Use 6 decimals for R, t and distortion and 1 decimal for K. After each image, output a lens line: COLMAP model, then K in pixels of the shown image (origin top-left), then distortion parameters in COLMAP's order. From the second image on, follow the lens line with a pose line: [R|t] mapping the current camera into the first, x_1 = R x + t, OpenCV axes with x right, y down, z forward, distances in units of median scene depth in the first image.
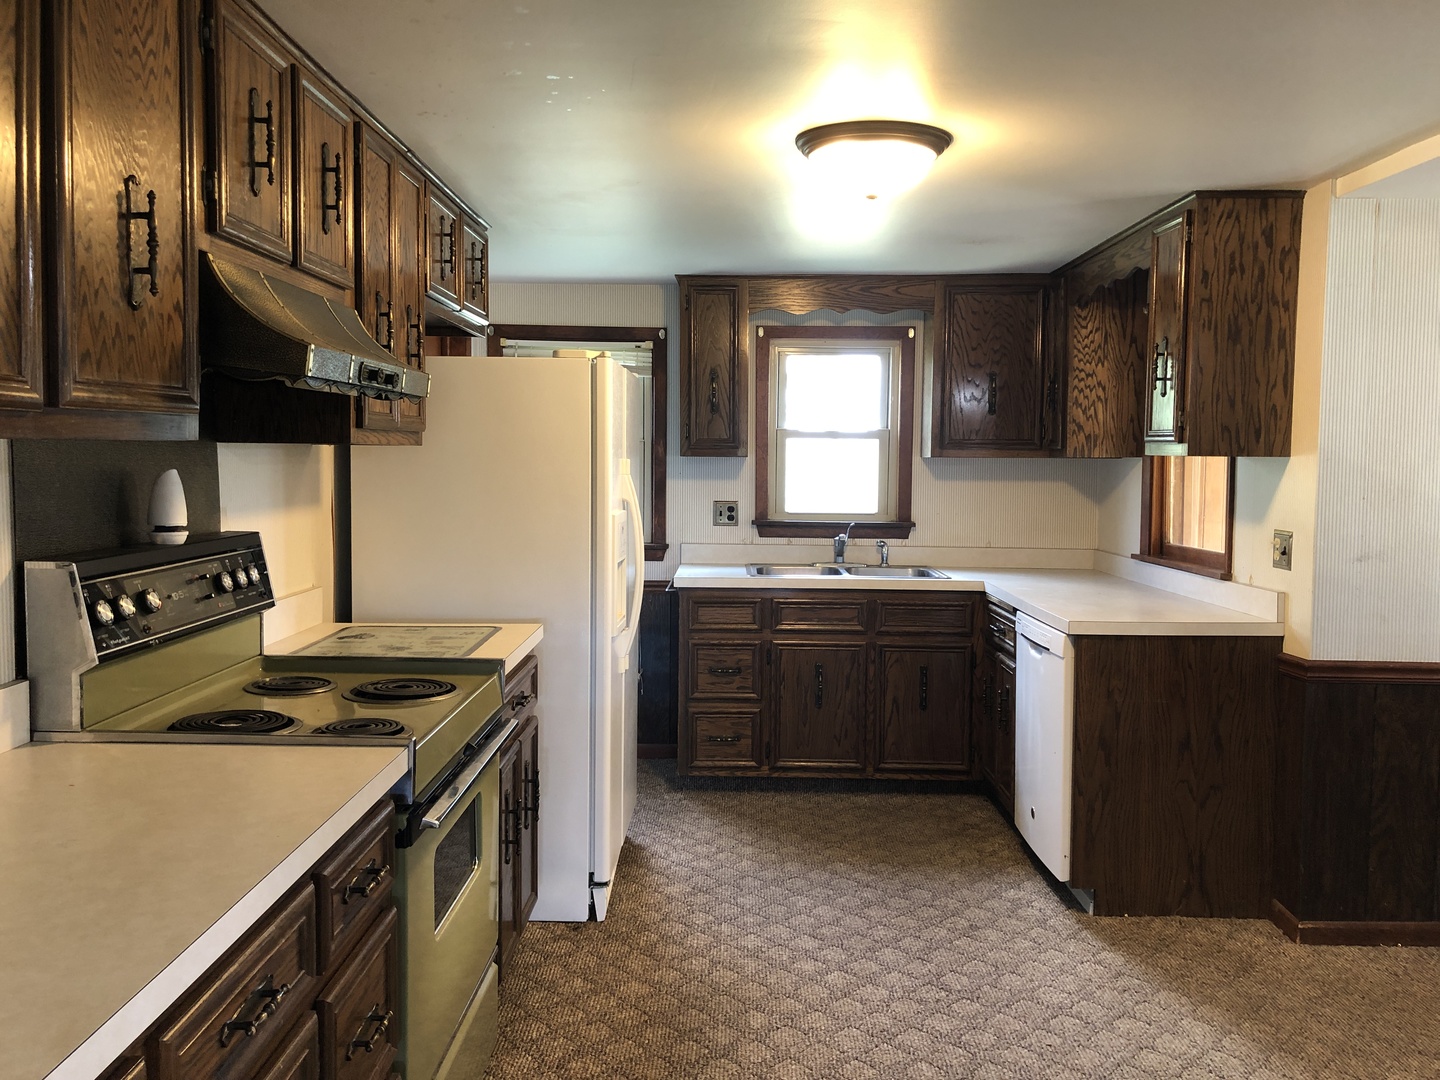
lens RADIAL K [[1174.4, 0, 720.0], [0, 1174.4, 540.0], [0, 0, 1]] dist [0.010192, 0.001597]
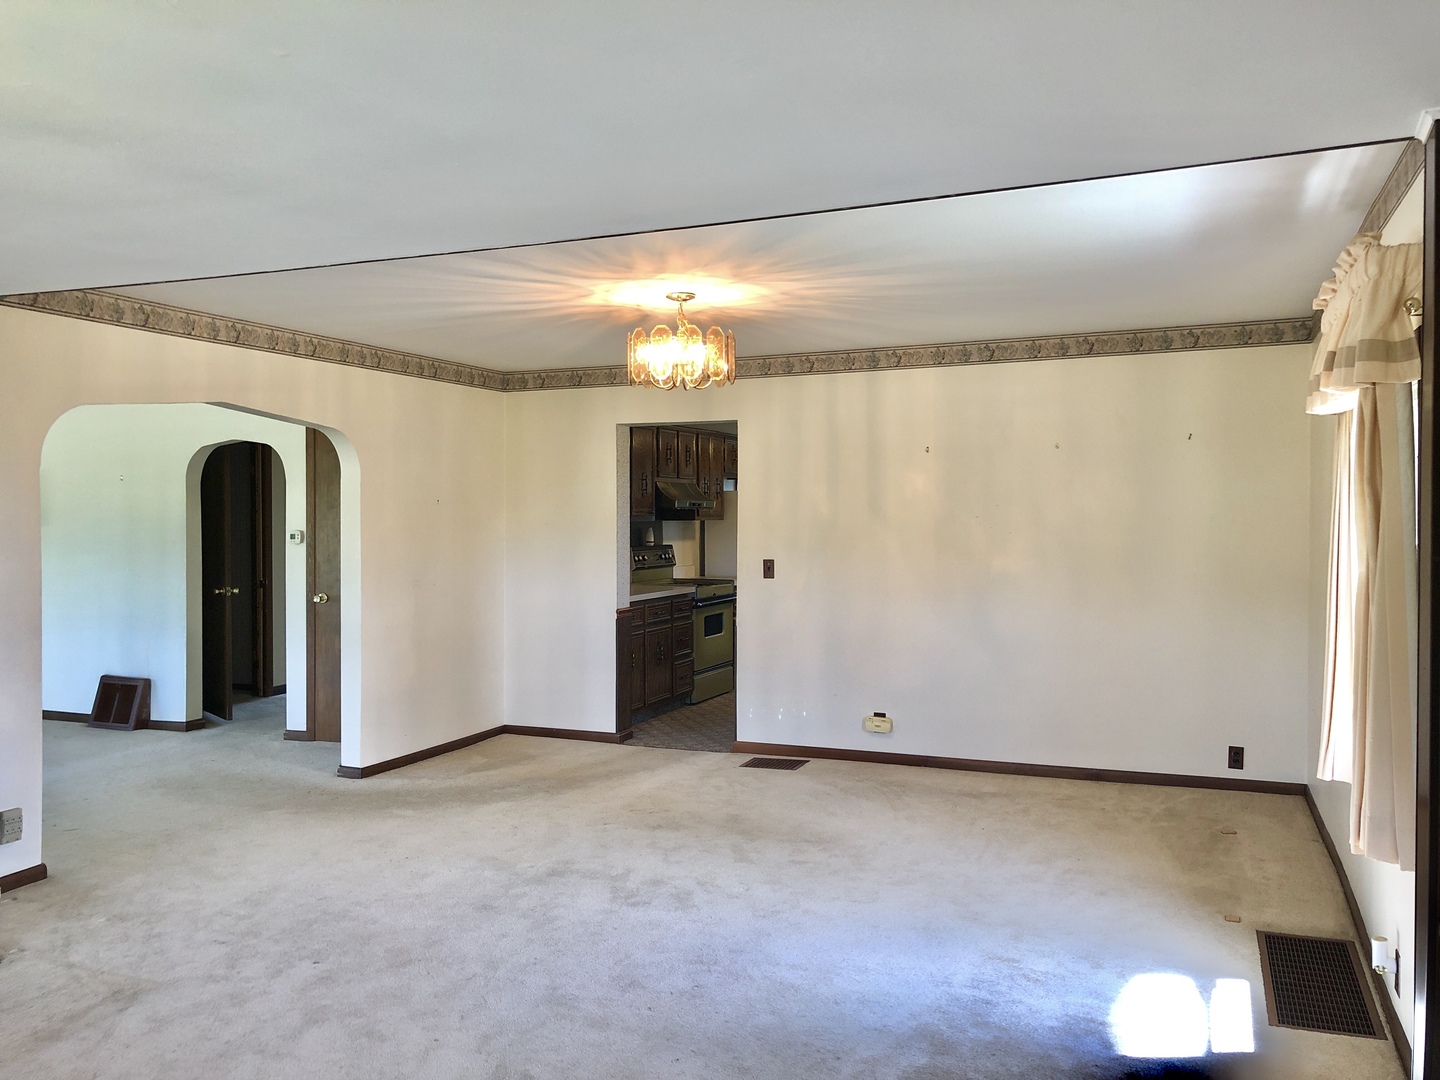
lens RADIAL K [[1174.4, 0, 720.0], [0, 1174.4, 540.0], [0, 0, 1]] dist [0.010192, 0.001597]
pose [[0.926614, -0.003084, -0.376001, 1.005855], [-0.016498, 0.998670, -0.048849, 0.138792], [0.375652, 0.051467, 0.925331, -2.088141]]
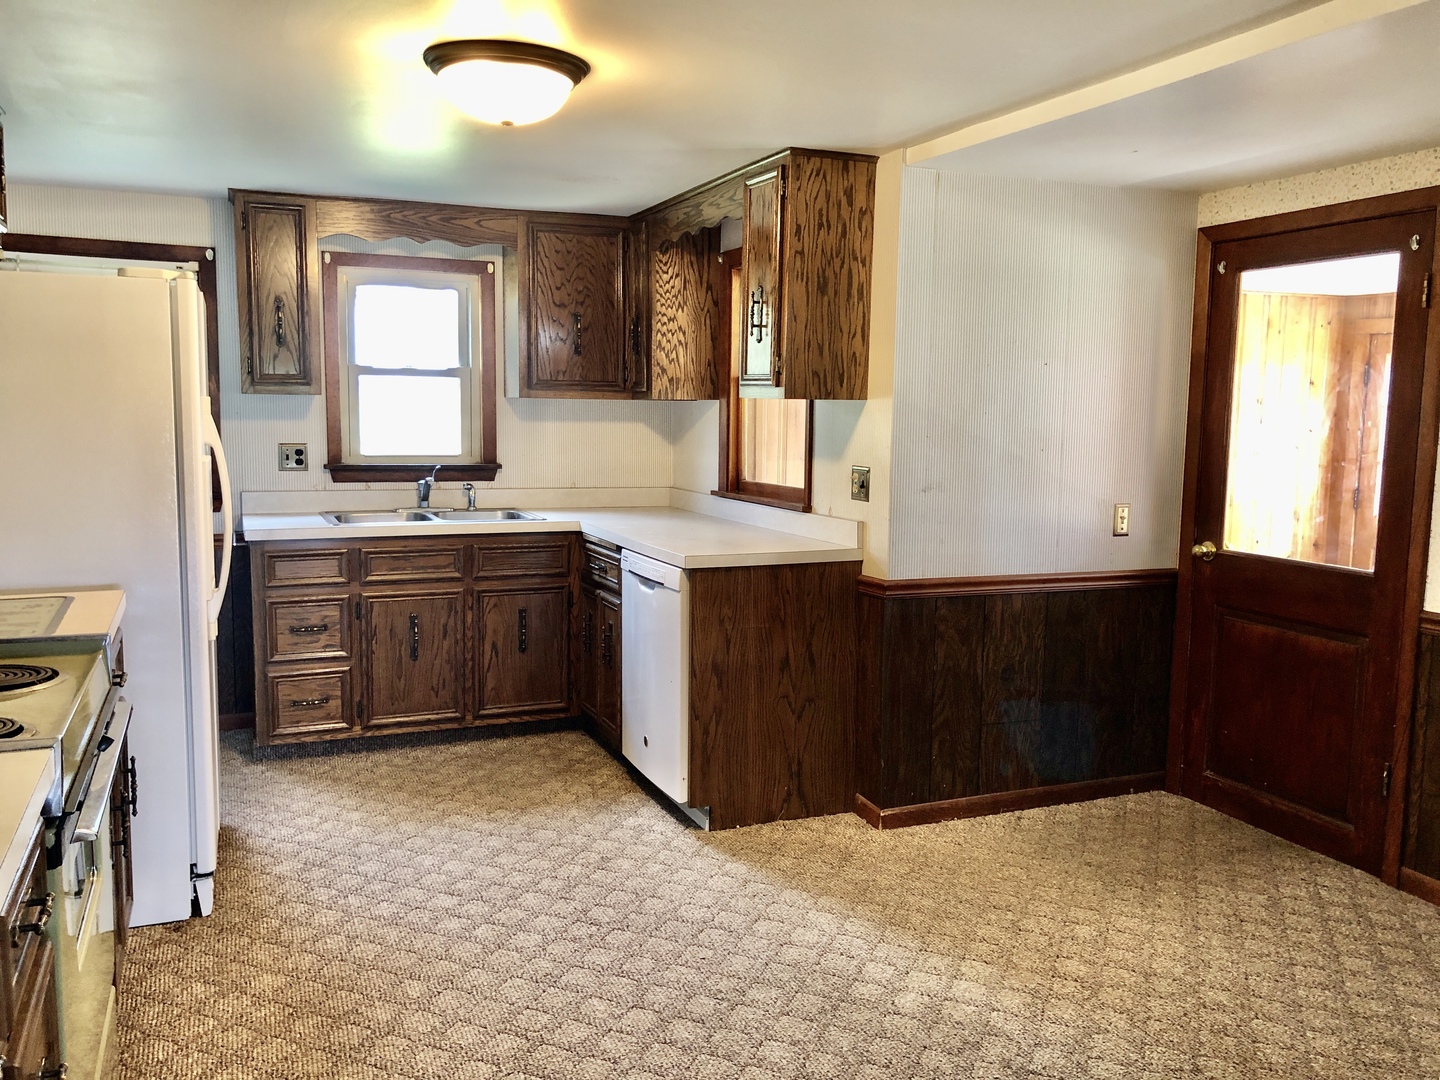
lens RADIAL K [[1168.2, 0, 720.0], [0, 1168.2, 540.0], [0, 0, 1]] dist [0.090703, -0.205262]
pose [[0.916266, -0.040766, 0.398492, -0.084317], [0.021001, 0.998329, 0.053842, -0.000686], [-0.400020, -0.040965, 0.915590, 0.033414]]
